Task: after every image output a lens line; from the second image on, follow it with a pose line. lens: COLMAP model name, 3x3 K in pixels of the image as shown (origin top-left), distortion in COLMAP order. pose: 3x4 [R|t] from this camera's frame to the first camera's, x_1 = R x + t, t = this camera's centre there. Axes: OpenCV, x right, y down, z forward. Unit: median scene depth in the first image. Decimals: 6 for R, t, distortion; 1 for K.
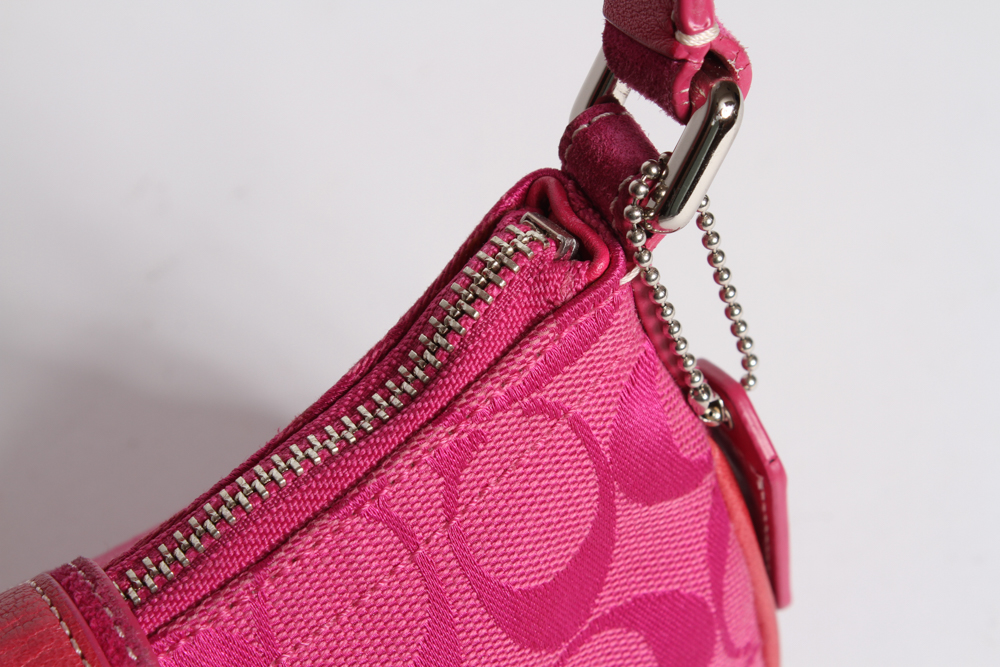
lens RADIAL K [[2255.5, 0, 500.0], [0, 2255.5, 333.5], [0, 0, 1]] dist [0.047576, 0.185712]
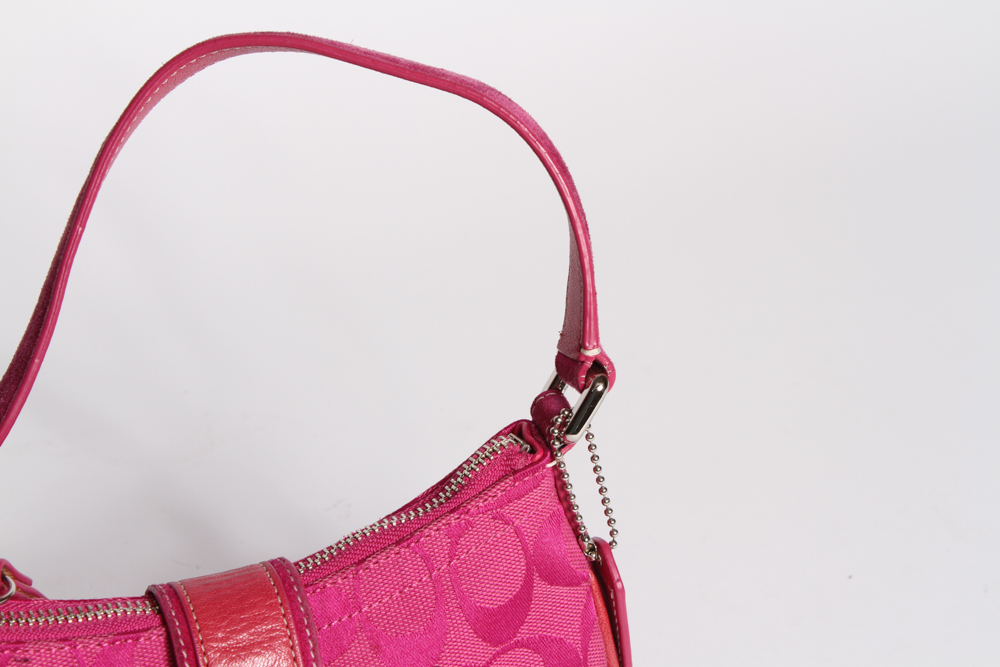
lens RADIAL K [[2255.5, 0, 500.0], [0, 2255.5, 333.5], [0, 0, 1]] dist [0.047576, 0.185712]
pose [[0.985612, 0.120284, -0.118745, 0.247318], [-0.150747, 0.943313, -0.295695, 0.495703], [0.076446, 0.309341, 0.947874, -1.067885]]
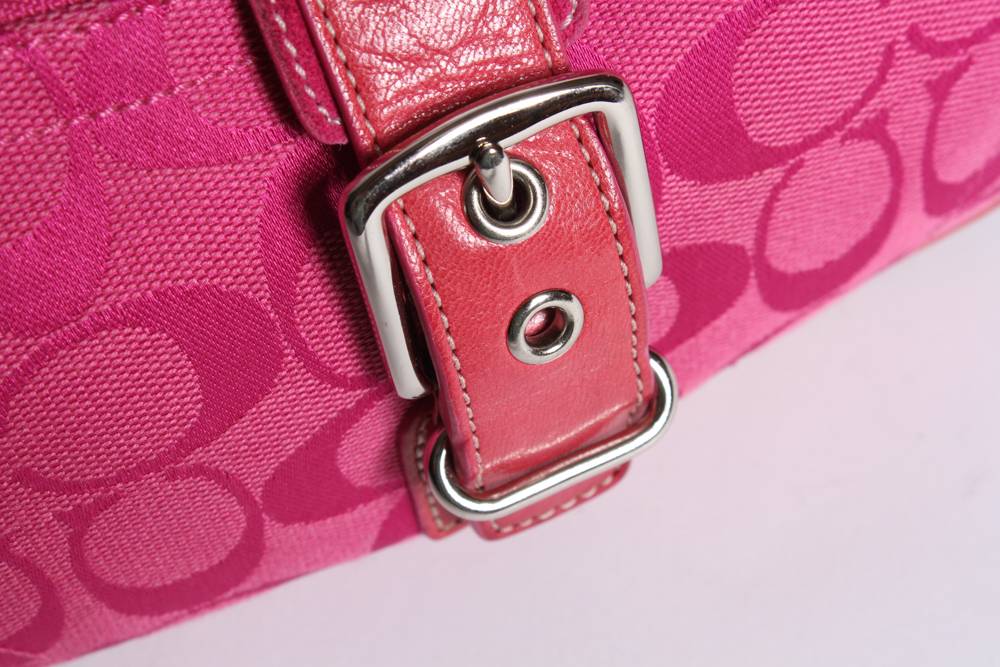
lens RADIAL K [[2255.5, 0, 500.0], [0, 2255.5, 333.5], [0, 0, 1]] dist [0.047576, 0.185712]
pose [[0.994548, 0.056085, -0.087916, -0.066843], [-0.041355, 0.986052, 0.161215, 0.187268], [0.095731, -0.156700, 0.982996, 0.041572]]
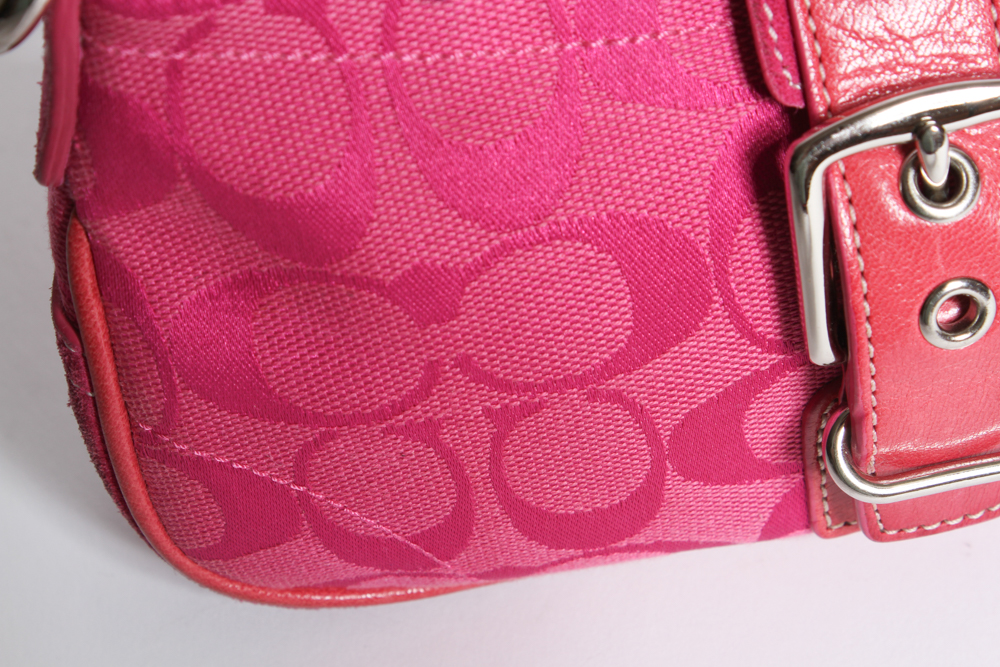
lens RADIAL K [[2255.5, 0, 500.0], [0, 2255.5, 333.5], [0, 0, 1]] dist [0.047576, 0.185712]
pose [[0.931433, 0.206647, -0.299550, -0.017696], [-0.196051, 0.978413, 0.065357, 0.316510], [0.306589, -0.002148, 0.951839, -0.053113]]
